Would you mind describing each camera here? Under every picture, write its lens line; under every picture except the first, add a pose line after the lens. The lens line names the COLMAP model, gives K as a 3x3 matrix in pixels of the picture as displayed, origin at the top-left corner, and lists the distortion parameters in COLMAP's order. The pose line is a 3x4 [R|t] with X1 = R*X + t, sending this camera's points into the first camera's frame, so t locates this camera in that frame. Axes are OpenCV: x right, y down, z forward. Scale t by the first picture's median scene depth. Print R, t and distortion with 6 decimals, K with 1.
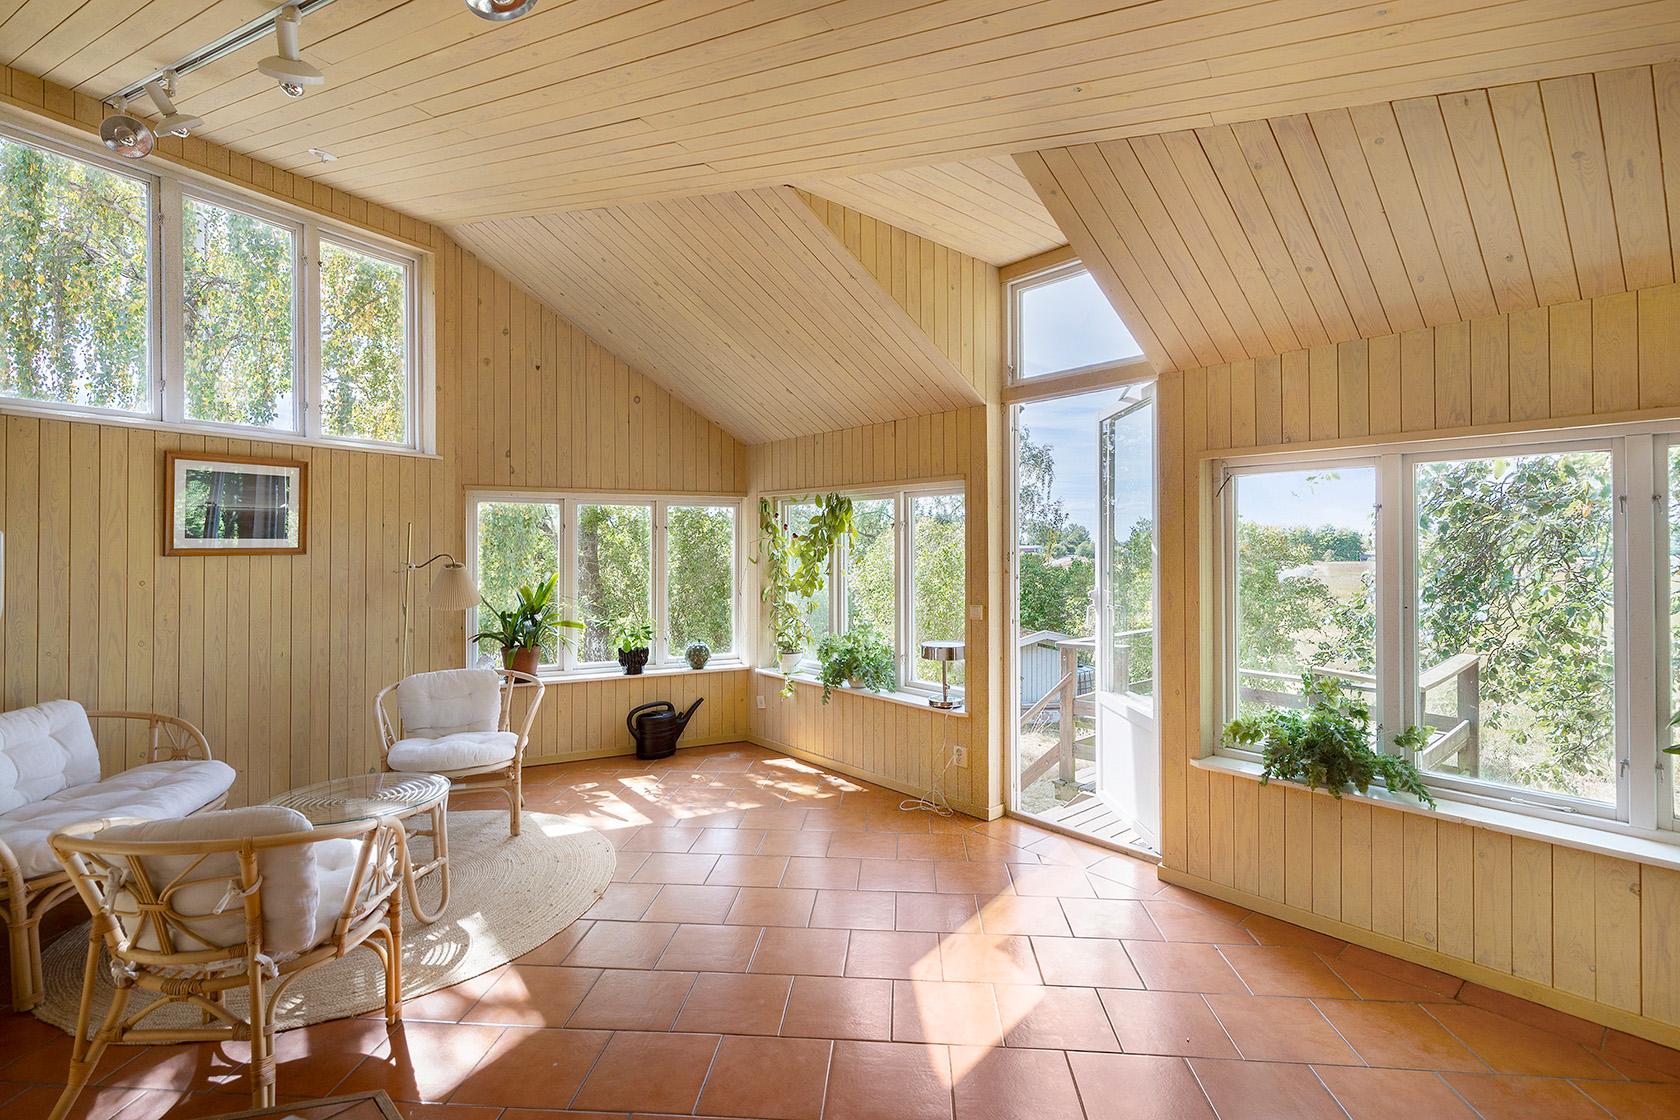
lens RADIAL K [[773.3, 0, 840.0], [0, 773.3, 560.0], [0, 0, 1]] dist [0.003683, 0.000564]
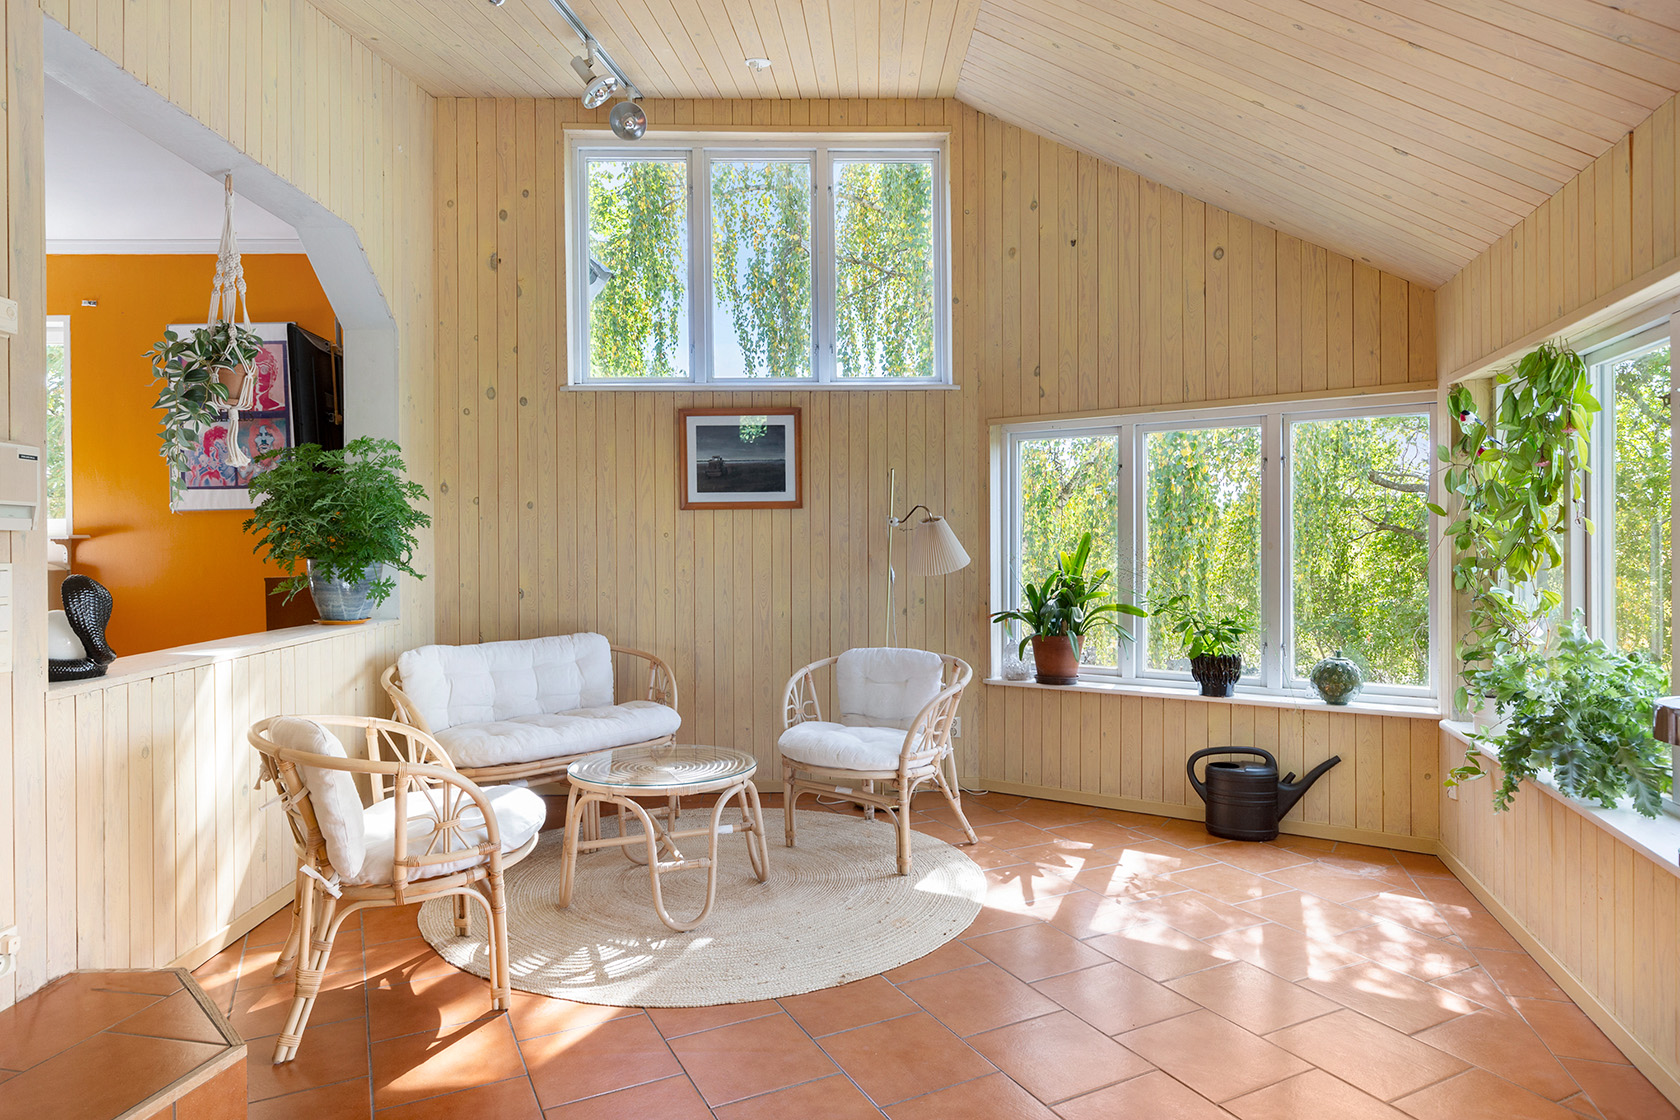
lens RADIAL K [[972.9, 0, 840.0], [0, 972.9, 560.0], [0, 0, 1]] dist [-0.001749, -0.001148]
pose [[0.514525, 0.012407, -0.857385, 0.282561], [-0.007757, 0.999922, 0.009815, 0.036756], [0.857440, 0.001601, 0.514581, 0.381526]]
